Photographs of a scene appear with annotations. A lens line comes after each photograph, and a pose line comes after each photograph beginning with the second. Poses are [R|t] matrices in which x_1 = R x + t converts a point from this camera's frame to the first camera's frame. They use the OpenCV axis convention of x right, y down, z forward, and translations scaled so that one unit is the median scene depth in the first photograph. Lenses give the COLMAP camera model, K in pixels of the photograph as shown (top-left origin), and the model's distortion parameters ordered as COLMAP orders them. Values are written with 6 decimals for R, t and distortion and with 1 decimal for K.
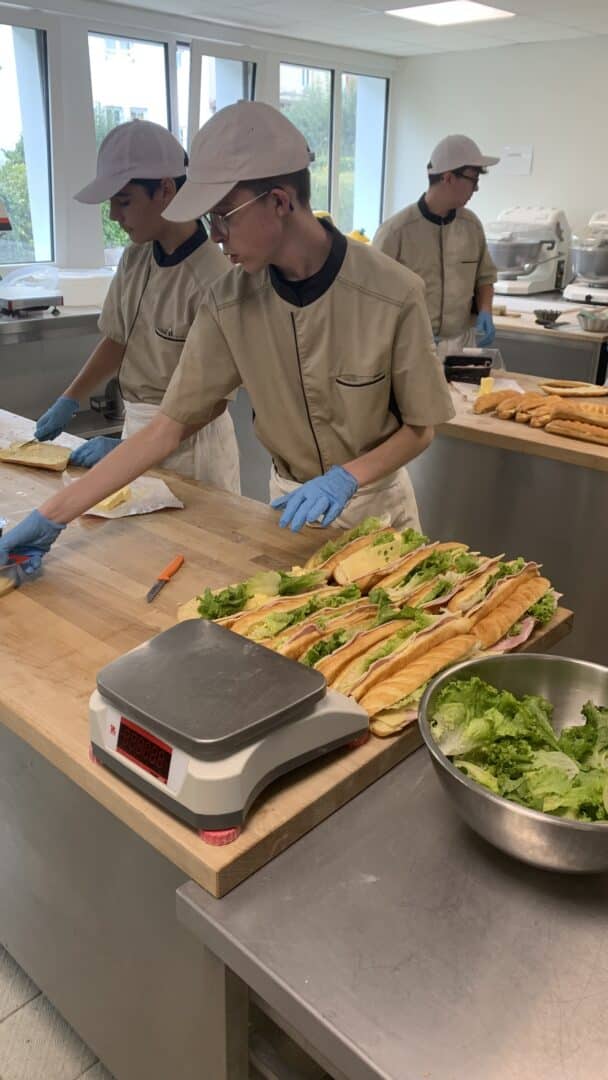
lens RADIAL K [[827.2, 0, 304.0], [0, 827.2, 540.0], [0, 0, 1]] dist [0.002682, -0.003816]
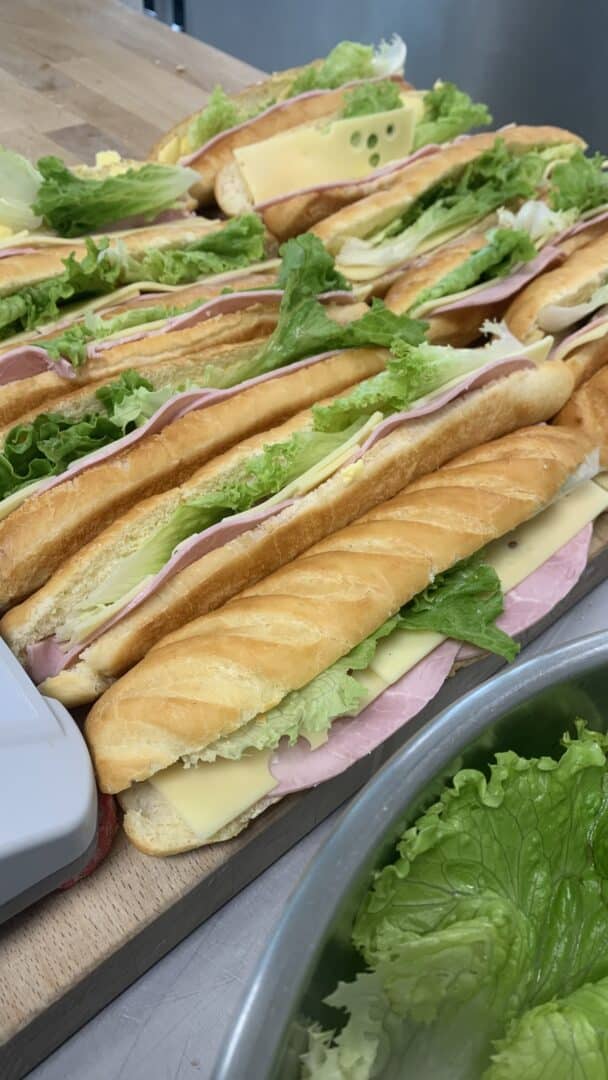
lens RADIAL K [[827.2, 0, 304.0], [0, 827.2, 540.0], [0, 0, 1]] dist [0.002682, -0.003816]
pose [[0.994851, 0.099236, -0.020575, 0.107537], [-0.081907, 0.906847, 0.413424, 0.032010], [0.059685, -0.409610, 0.910306, 0.652953]]
